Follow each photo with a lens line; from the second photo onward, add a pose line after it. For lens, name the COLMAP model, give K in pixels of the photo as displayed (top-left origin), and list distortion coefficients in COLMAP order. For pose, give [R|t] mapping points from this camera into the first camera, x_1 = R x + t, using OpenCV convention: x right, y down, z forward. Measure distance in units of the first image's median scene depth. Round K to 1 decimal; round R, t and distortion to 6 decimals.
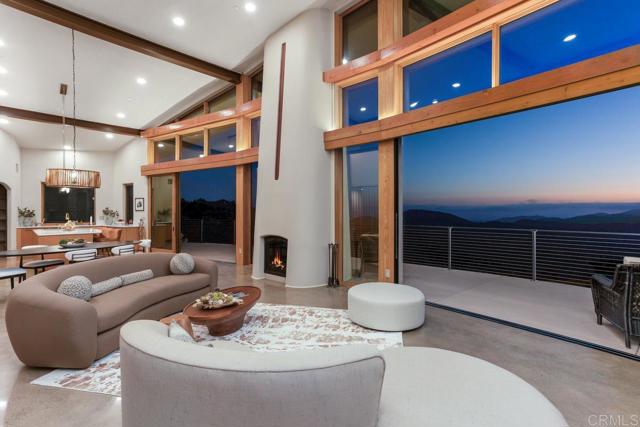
lens RADIAL K [[308.3, 0, 320.0], [0, 308.3, 213.5], [0, 0, 1]] dist [-0.024493, 0.040511]
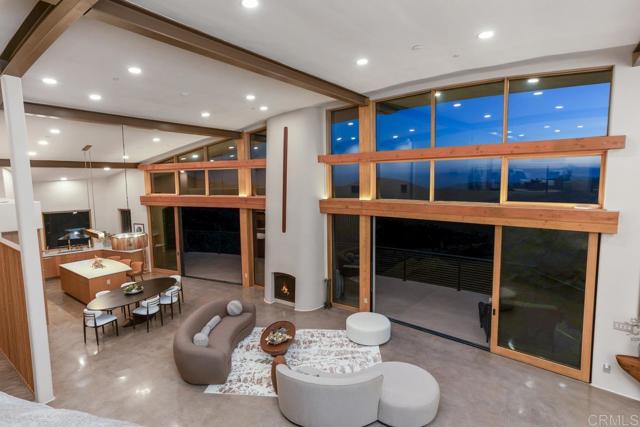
lens RADIAL K [[333.2, 0, 320.0], [0, 333.2, 213.5], [0, 0, 1]] dist [0.001316, -0.000039]
pose [[0.988652, -0.028365, 0.147520, -0.244418], [0.012827, 0.994365, 0.105230, -0.425601], [-0.149673, -0.102144, 0.983445, -0.569374]]
